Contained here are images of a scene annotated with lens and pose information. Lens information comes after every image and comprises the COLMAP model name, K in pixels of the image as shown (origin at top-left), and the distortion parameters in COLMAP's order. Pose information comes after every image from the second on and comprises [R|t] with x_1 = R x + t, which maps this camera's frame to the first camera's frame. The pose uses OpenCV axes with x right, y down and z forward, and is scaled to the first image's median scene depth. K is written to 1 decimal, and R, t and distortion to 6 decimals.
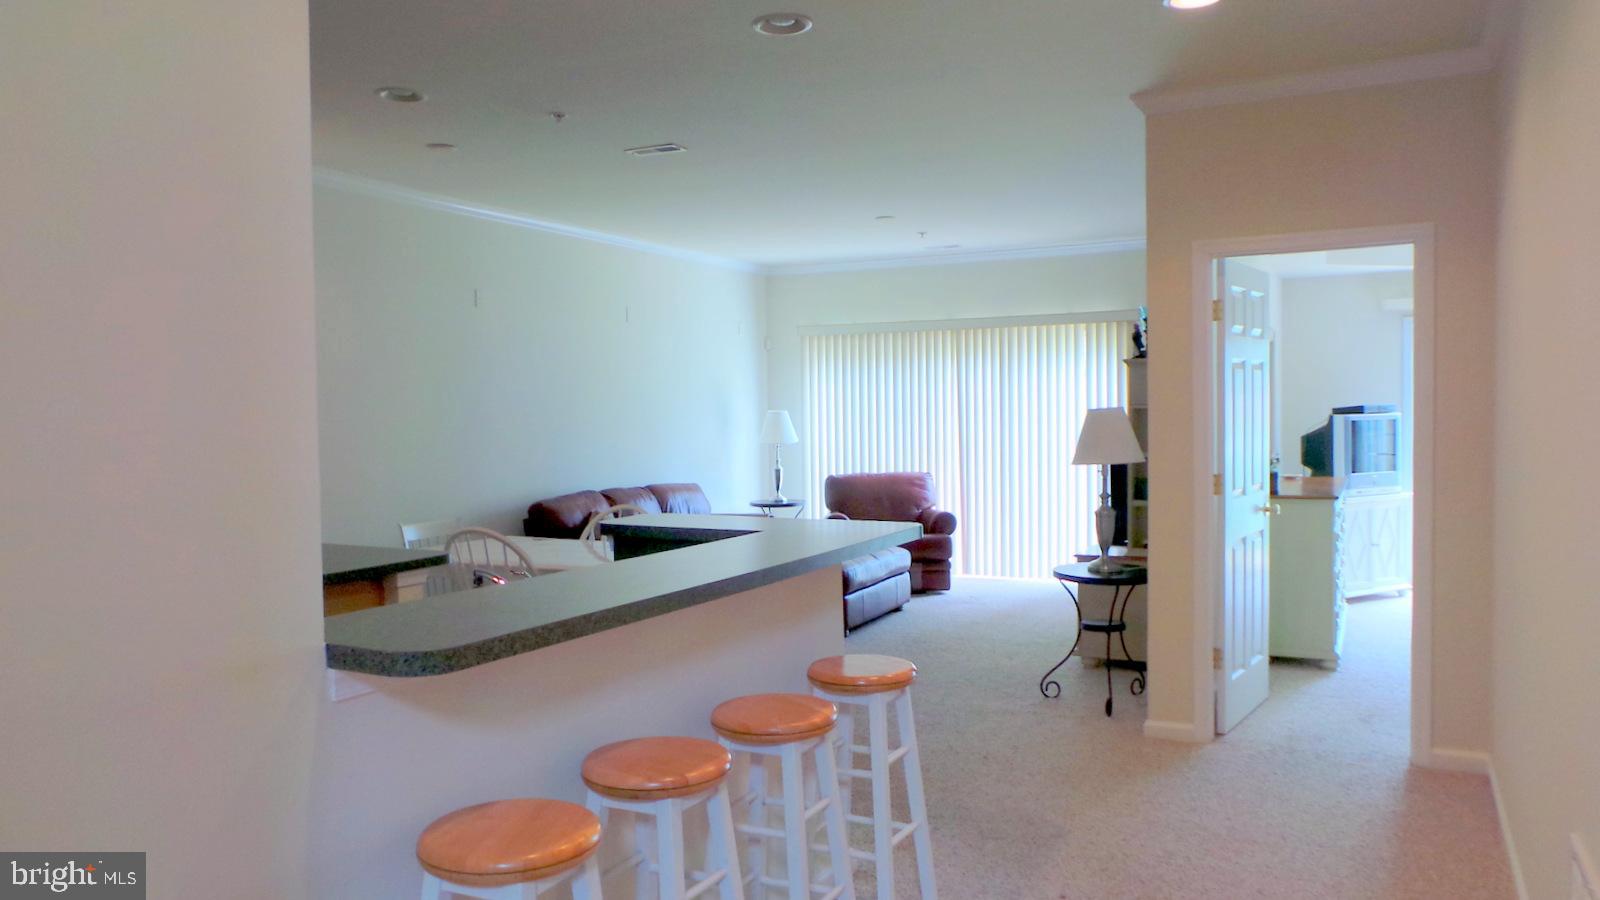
lens RADIAL K [[1095.7, 0, 798.8], [0, 1095.7, 456.5], [0, 0, 1]] dist [0.004068, 0.003006]
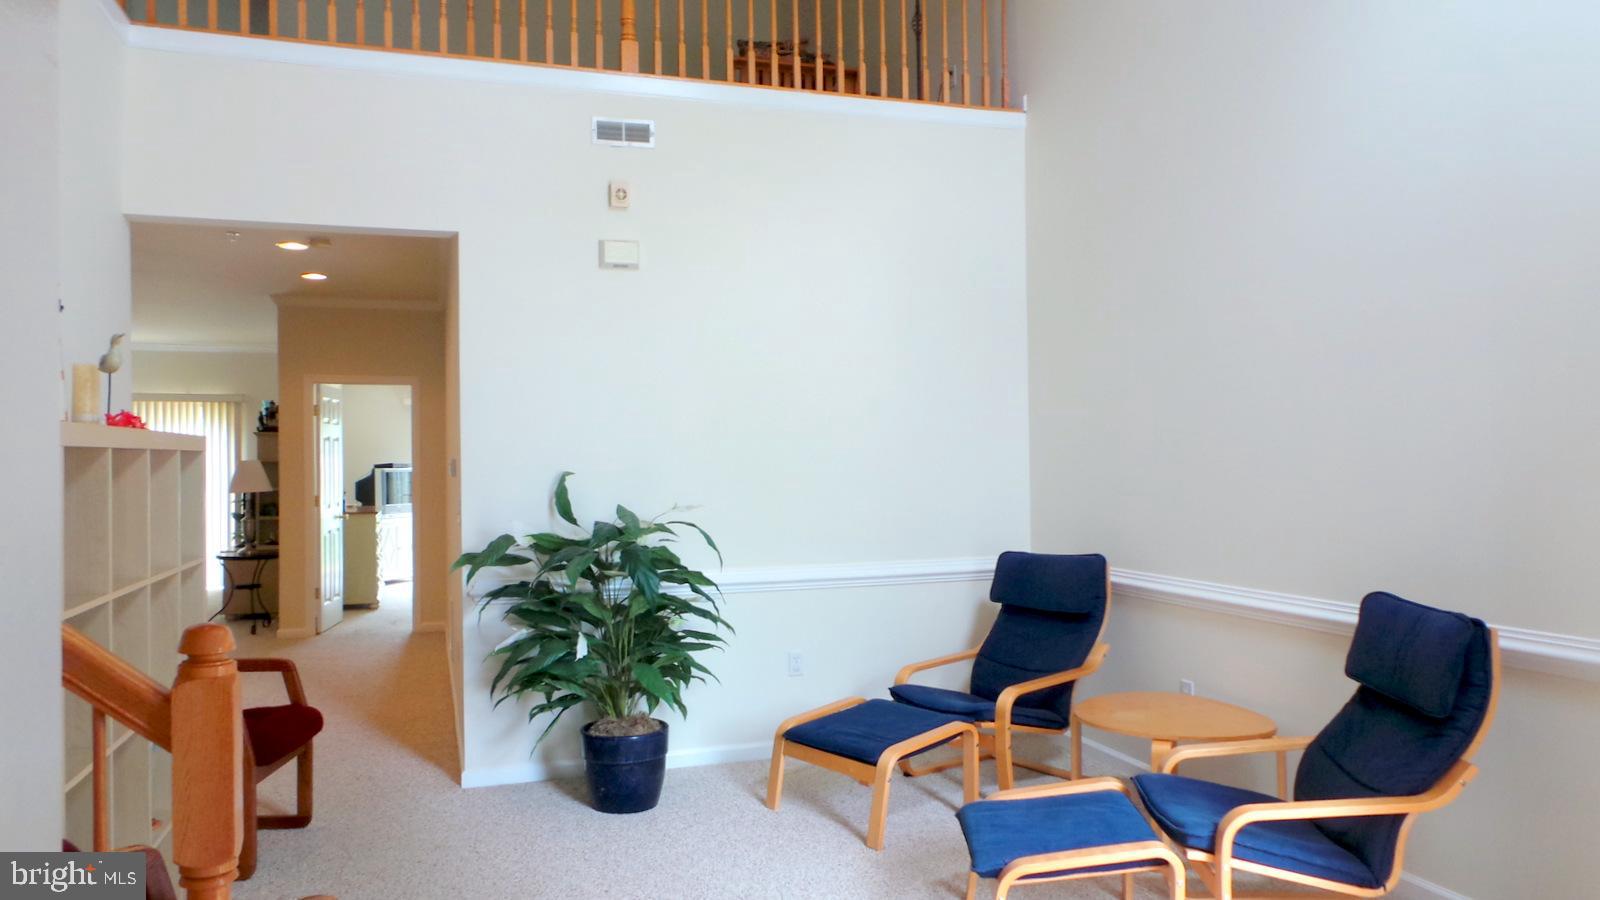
lens RADIAL K [[1095.7, 0, 798.8], [0, 1095.7, 456.5], [0, 0, 1]] dist [0.004068, 0.003006]
pose [[0.680154, 0.015985, 0.732895, -0.402395], [0.026506, 0.998572, -0.046378, 0.053111], [-0.732590, 0.050970, 0.678759, -0.821593]]
